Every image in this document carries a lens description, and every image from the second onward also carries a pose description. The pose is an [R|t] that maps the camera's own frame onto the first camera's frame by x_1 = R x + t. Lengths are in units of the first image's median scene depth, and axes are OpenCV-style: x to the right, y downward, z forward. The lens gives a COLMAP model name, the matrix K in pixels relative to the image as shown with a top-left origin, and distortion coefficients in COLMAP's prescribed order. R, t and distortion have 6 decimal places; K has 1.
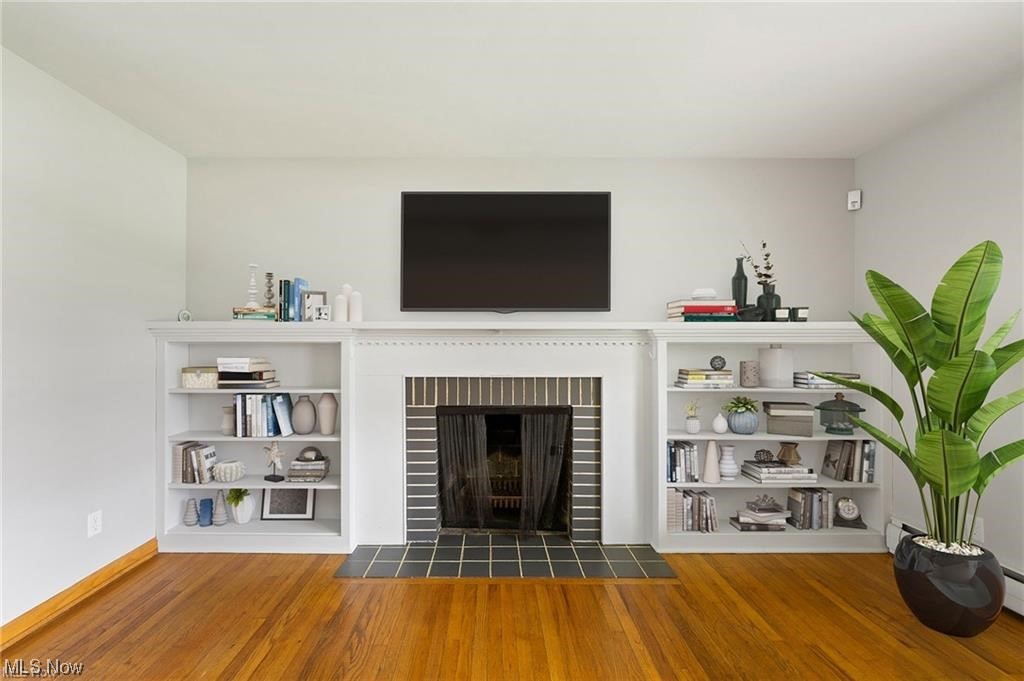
lens RADIAL K [[414.0, 0, 505.9], [0, 414.0, 333.7], [0, 0, 1]] dist [-0.011349, 0.000441]
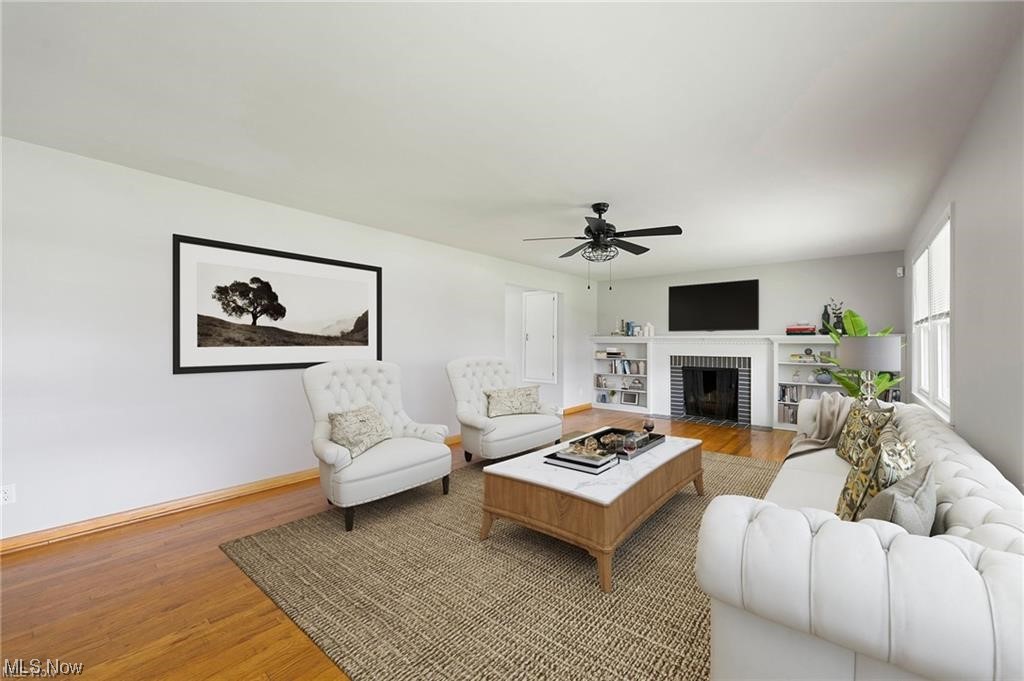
lens RADIAL K [[414.0, 0, 488.3], [0, 414.0, 333.8], [0, 0, 1]] dist [-0.011349, 0.000441]
pose [[0.736923, -0.011782, -0.675874, 0.741044], [0.009275, 0.999930, -0.007318, -0.032695], [0.675913, -0.000876, 0.736981, -1.880674]]
